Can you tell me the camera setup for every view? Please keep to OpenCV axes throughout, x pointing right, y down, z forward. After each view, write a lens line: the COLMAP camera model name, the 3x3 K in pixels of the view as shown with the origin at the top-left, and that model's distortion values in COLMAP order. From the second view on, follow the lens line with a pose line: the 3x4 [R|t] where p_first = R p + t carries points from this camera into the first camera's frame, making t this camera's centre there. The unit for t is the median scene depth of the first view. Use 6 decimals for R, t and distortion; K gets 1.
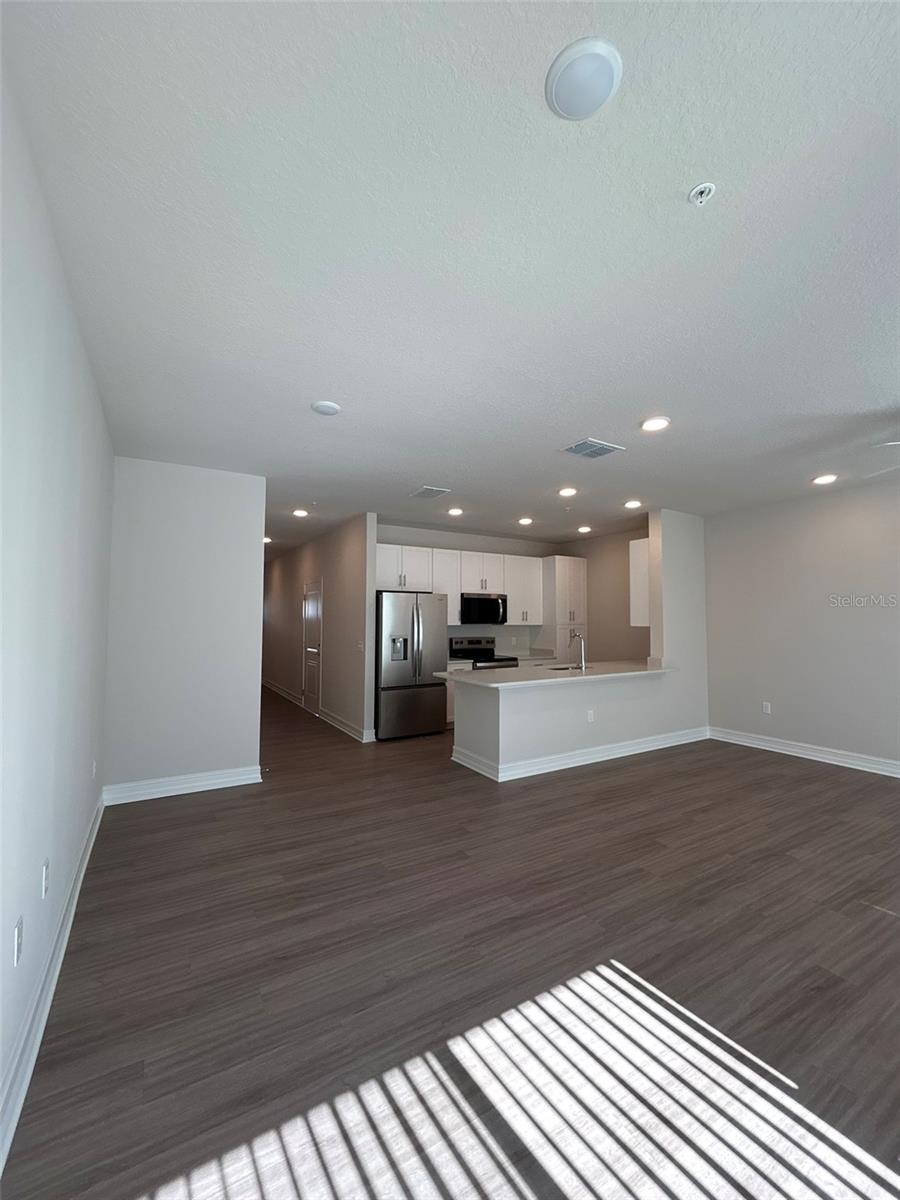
lens RADIAL K [[479.3, 0, 451.5], [0, 479.3, 596.7], [0, 0, 1]] dist [-0.000054, -0.000136]
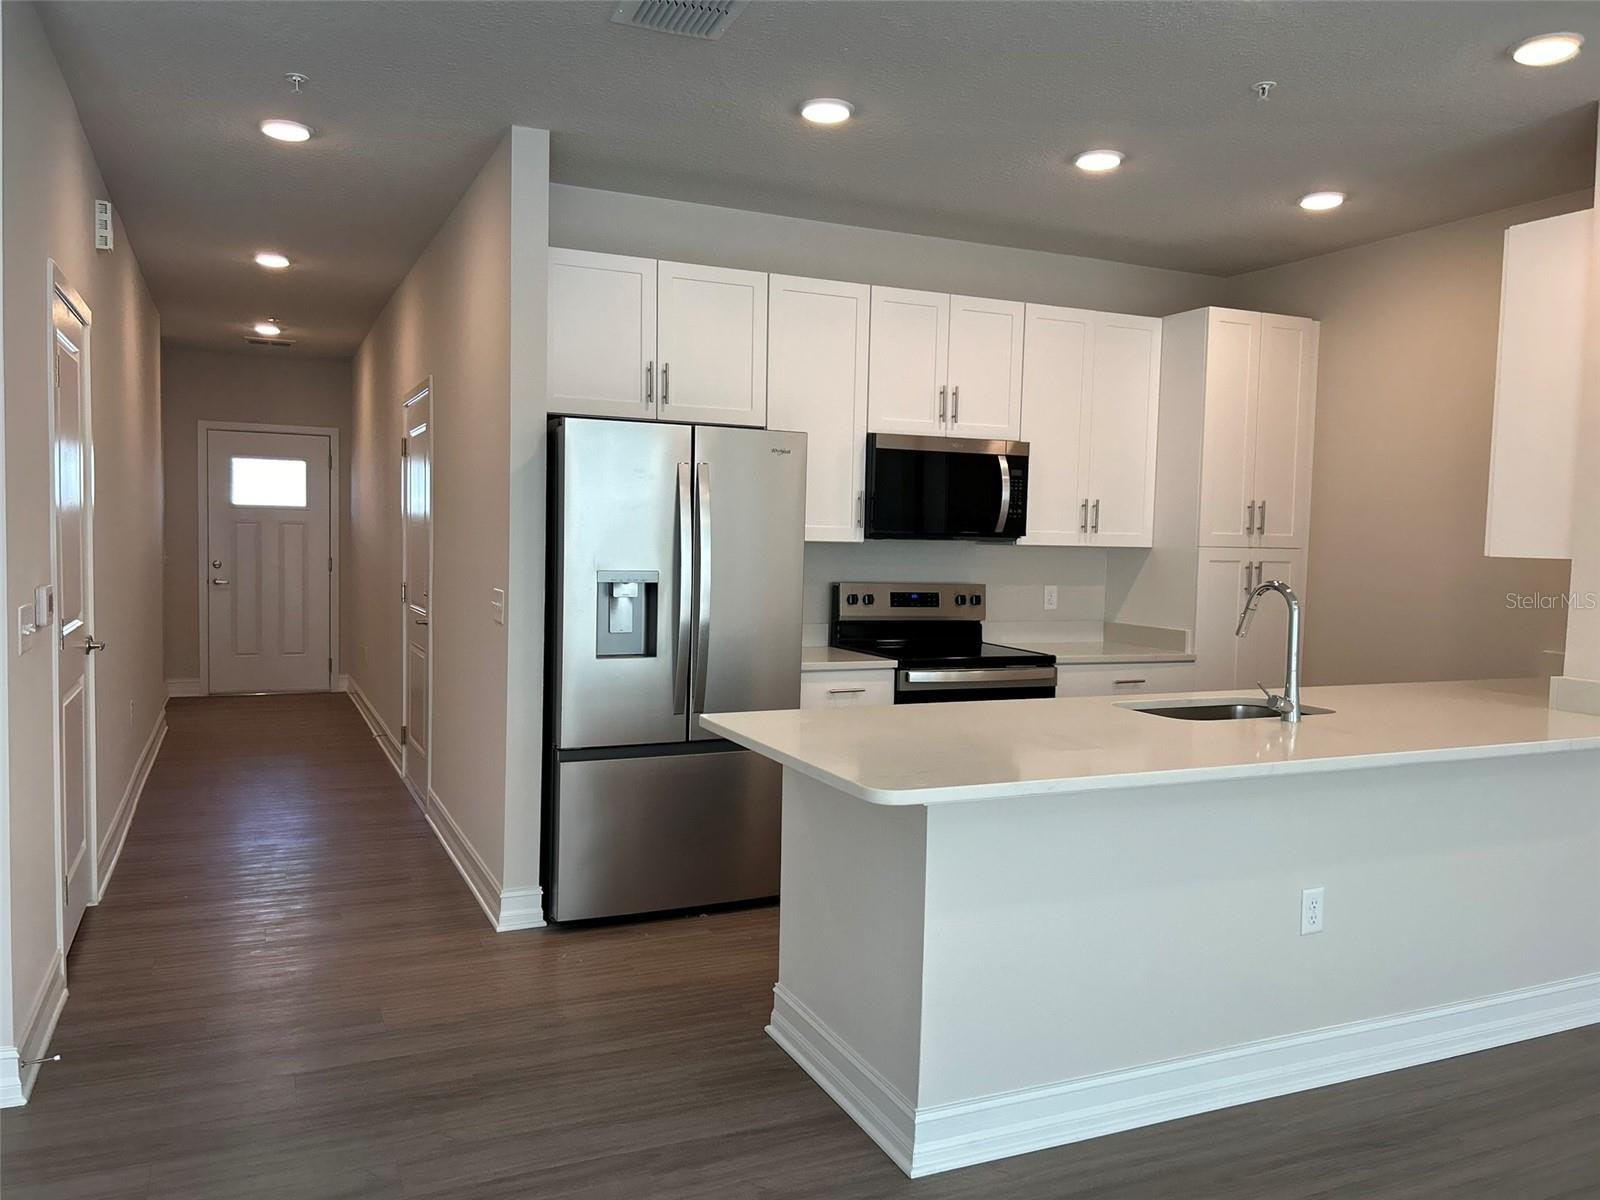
lens RADIAL K [[1198.2, 0, 788.8], [0, 1198.2, 604.2], [0, 0, 1]] dist [0.037631, -0.046831]
pose [[0.992452, 0.026078, -0.119825, 0.062709], [-0.013228, 0.994191, 0.106811, 0.019056], [0.121914, -0.104420, 0.987033, 0.255123]]
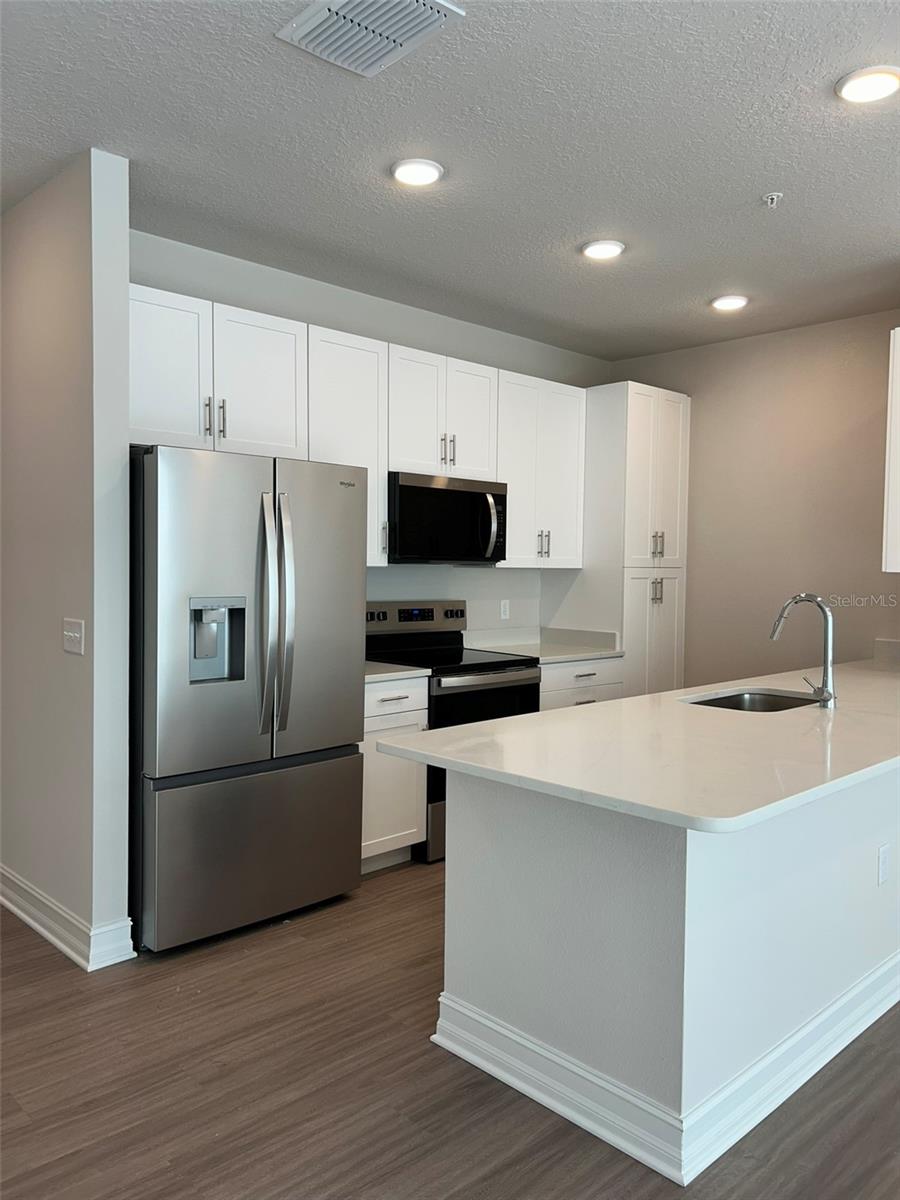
lens RADIAL K [[898.6, 0, 453.5], [0, 898.6, 597.7], [0, 0, 1]] dist [0.037631, -0.046831]
pose [[0.974428, 0.000619, 0.224701, -0.077254], [-0.020325, 0.996140, 0.085397, 0.026130], [-0.223780, -0.087780, 0.970679, 0.364734]]
